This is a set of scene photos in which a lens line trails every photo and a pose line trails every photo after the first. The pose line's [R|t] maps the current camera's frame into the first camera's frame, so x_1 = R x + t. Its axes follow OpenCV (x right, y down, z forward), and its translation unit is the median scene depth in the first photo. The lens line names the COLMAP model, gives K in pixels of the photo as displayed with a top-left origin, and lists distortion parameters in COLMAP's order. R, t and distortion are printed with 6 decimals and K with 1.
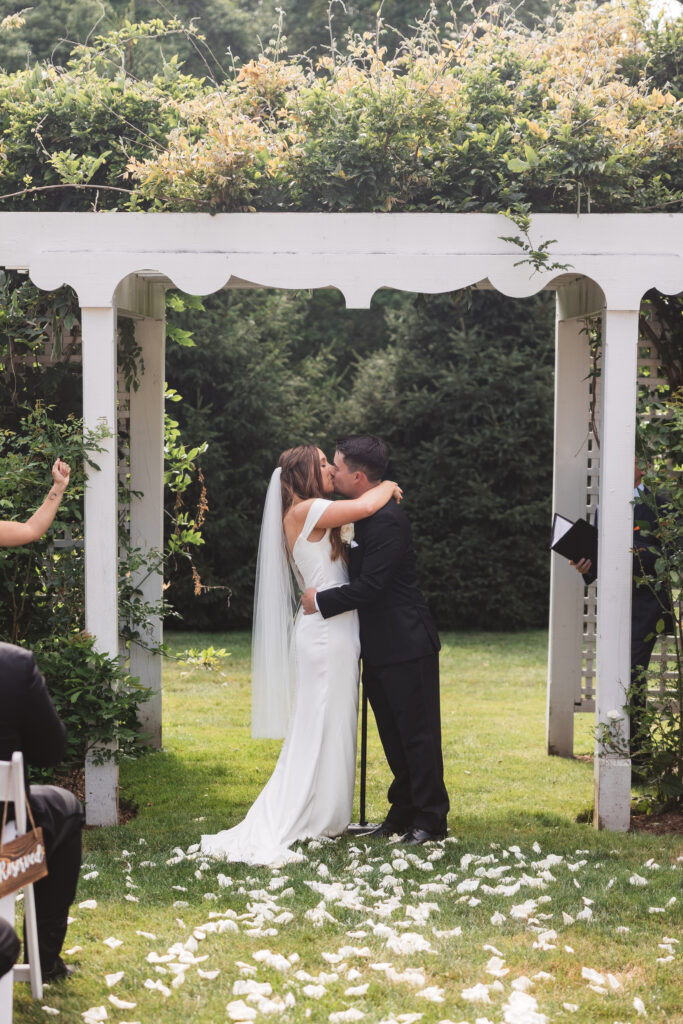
lens RADIAL K [[2057.0, 0, 341.5], [0, 2057.0, 512.0], [0, 0, 1]] dist [-0.014654, -0.040994]
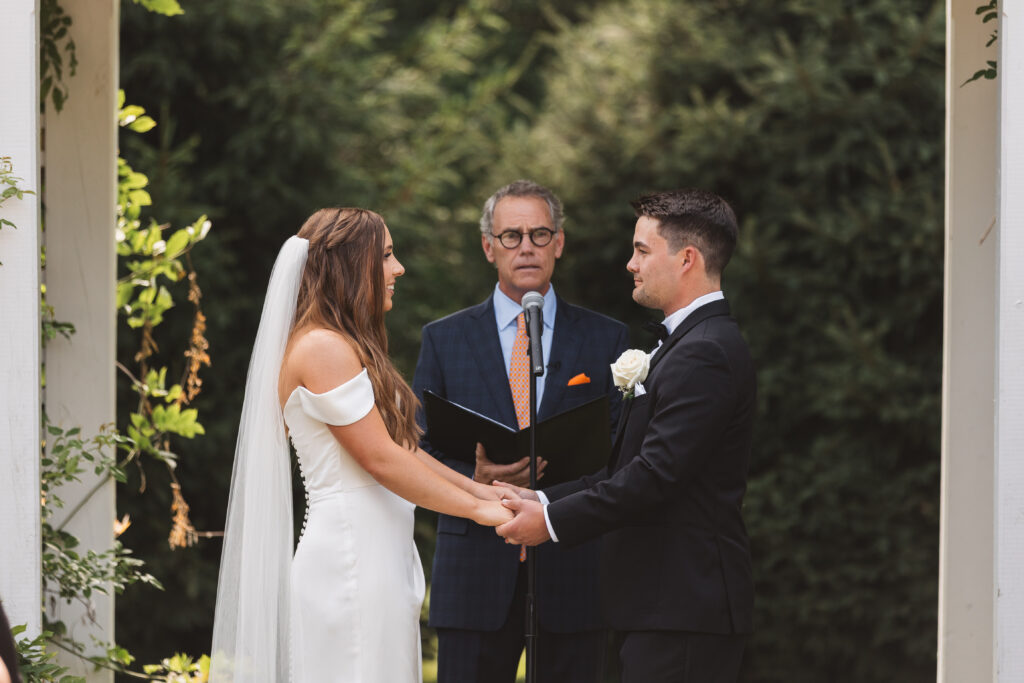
lens RADIAL K [[5893.9, 0, 512.0], [0, 5893.9, 341.5], [0, 0, 1]] dist [-0.464041, 21.484077]
pose [[0.999979, -0.003889, -0.005151, 0.005522], [0.003794, 0.999823, -0.018431, 0.009702], [0.005221, 0.018411, 0.999817, -0.172188]]
